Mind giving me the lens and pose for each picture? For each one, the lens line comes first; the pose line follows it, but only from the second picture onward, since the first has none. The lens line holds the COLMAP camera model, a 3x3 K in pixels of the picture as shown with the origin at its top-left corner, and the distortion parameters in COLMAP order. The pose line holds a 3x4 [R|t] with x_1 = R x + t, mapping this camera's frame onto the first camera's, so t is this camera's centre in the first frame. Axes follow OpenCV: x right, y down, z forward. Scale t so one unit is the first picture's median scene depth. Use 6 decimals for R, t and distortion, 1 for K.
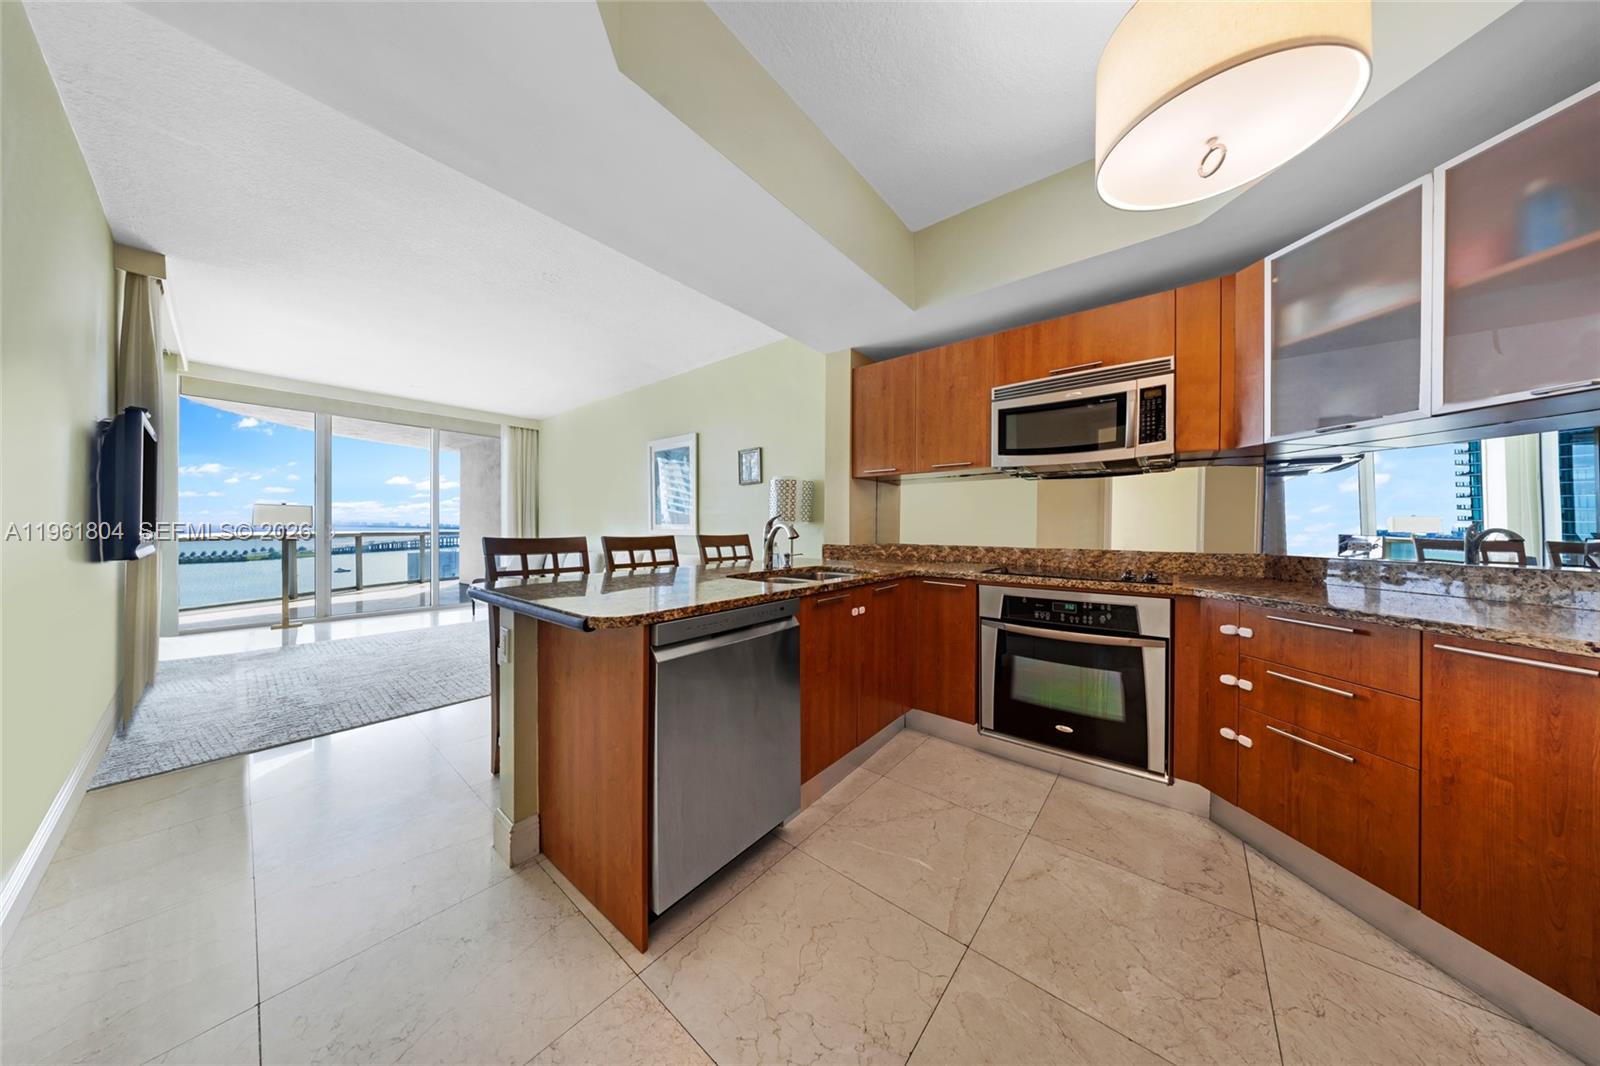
lens RADIAL K [[463.0, 0, 800.0], [0, 463.0, 529.3], [0, 0, 1]] dist [0.000440, -0.000049]
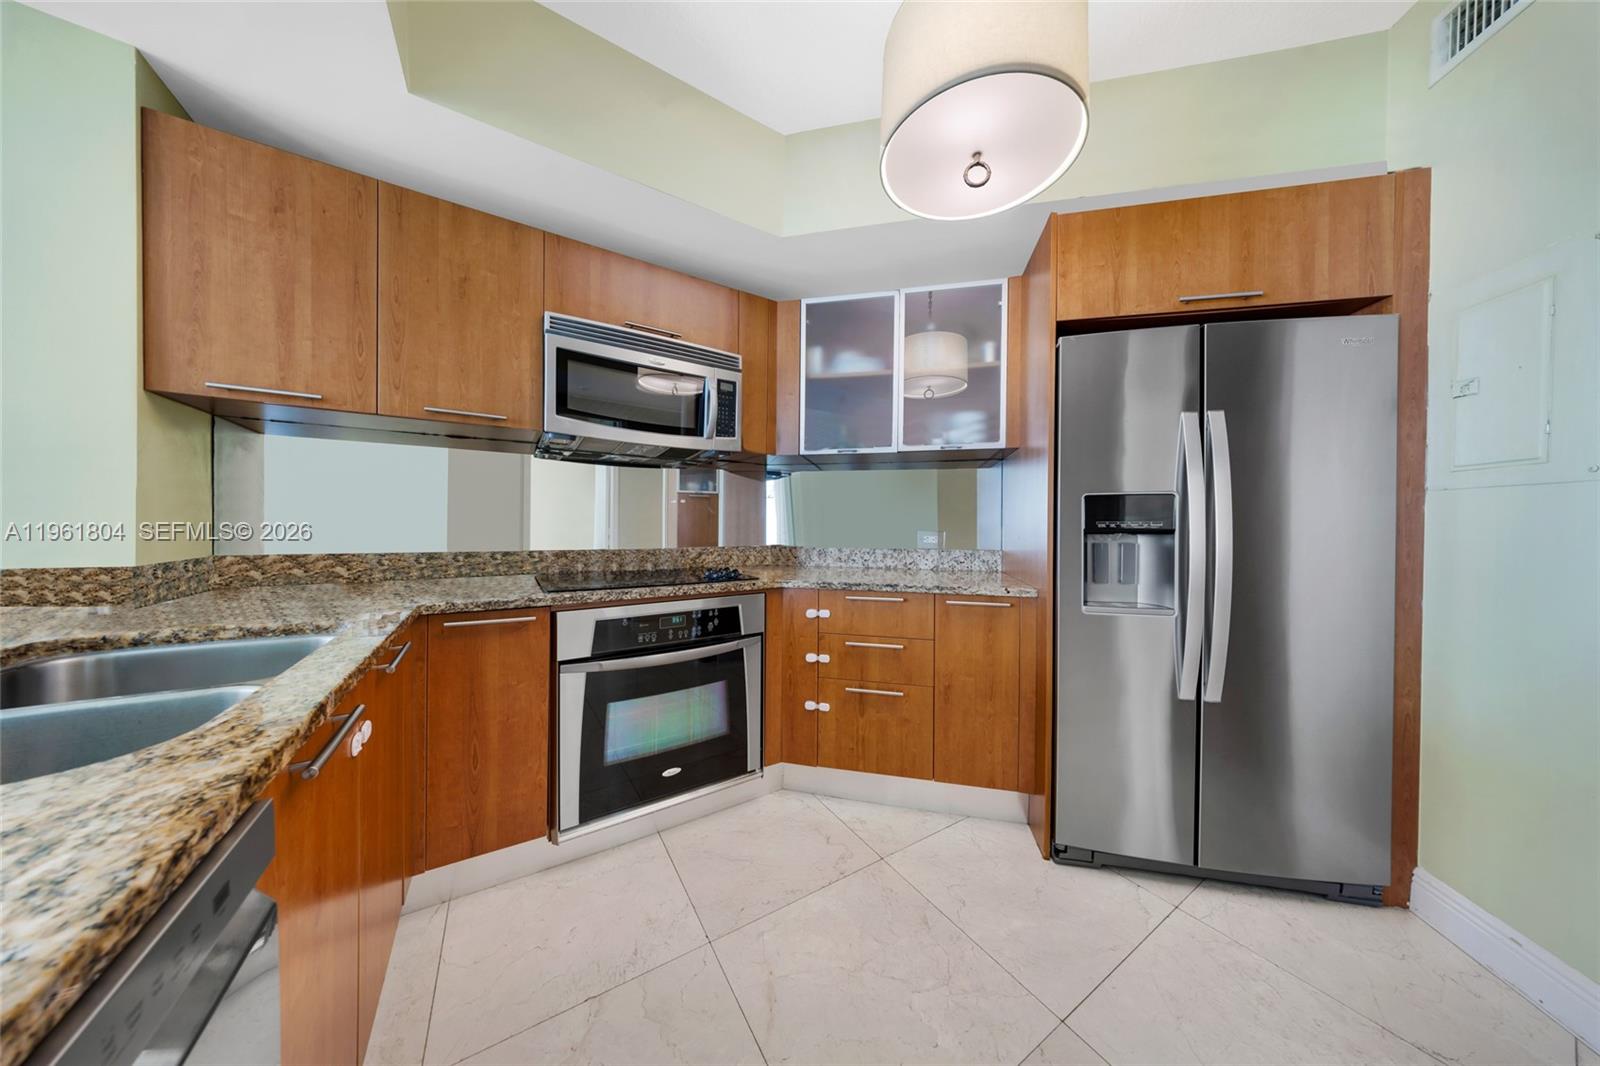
lens RADIAL K [[463.0, 0, 800.0], [0, 463.0, 529.3], [0, 0, 1]] dist [0.000440, -0.000049]
pose [[0.315192, -0.006626, 0.949005, -0.125580], [-0.002466, 0.999967, 0.007800, 0.001175], [-0.949025, -0.004798, 0.315165, 0.548463]]
